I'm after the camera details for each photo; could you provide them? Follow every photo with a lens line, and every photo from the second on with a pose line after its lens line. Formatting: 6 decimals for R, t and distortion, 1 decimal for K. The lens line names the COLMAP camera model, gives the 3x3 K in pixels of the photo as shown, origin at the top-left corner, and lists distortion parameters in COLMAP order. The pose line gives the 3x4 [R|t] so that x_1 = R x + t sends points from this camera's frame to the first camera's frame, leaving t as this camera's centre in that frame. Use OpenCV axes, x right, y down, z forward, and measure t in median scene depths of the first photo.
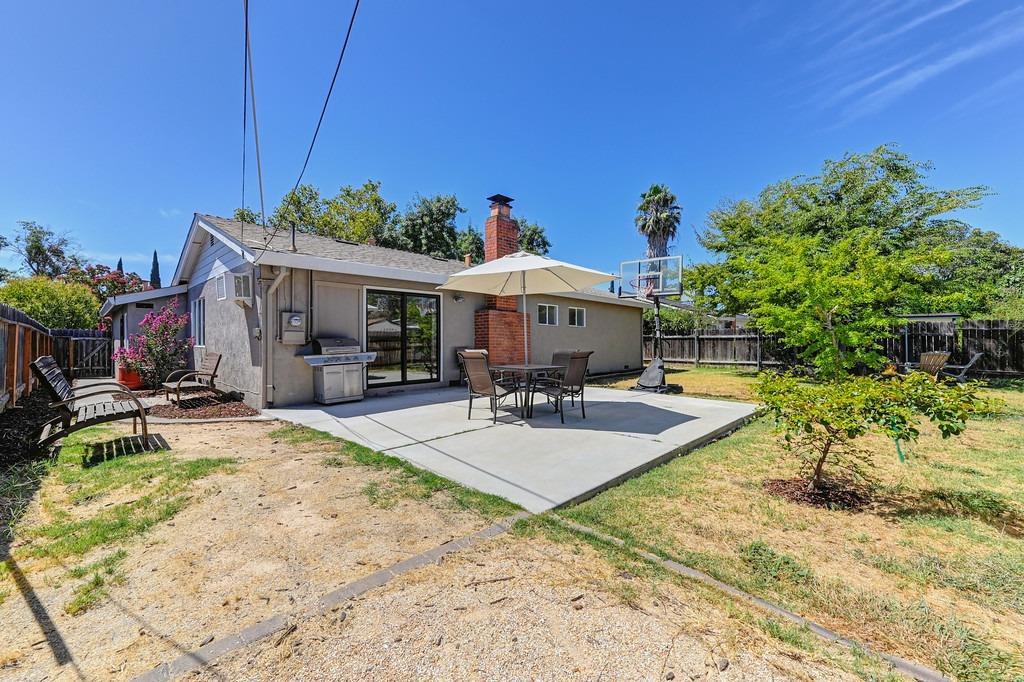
lens RADIAL K [[408.1, 0, 514.5], [0, 408.1, 334.8], [0, 0, 1]] dist [0.003166, -0.000589]
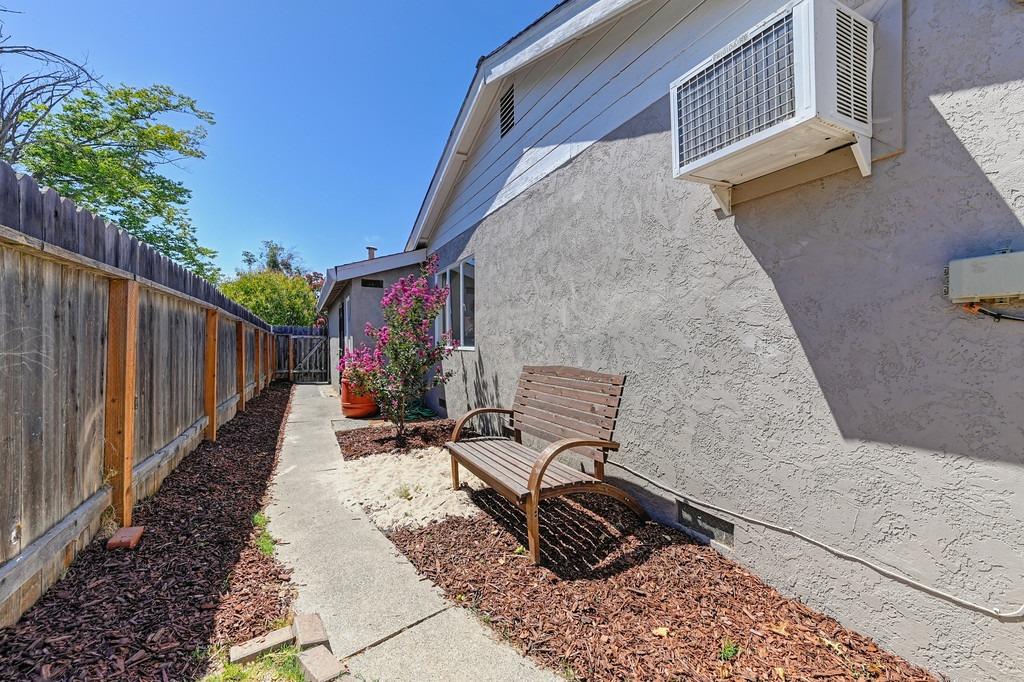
lens RADIAL K [[402.7, 0, 512.0], [0, 402.7, 341.0], [0, 0, 1]] dist [0.001849, -0.000063]
pose [[0.943596, 0.003541, -0.331080, -0.365641], [-0.000299, 0.999952, 0.009843, 0.009592], [0.331099, -0.009189, 0.943551, 0.356557]]
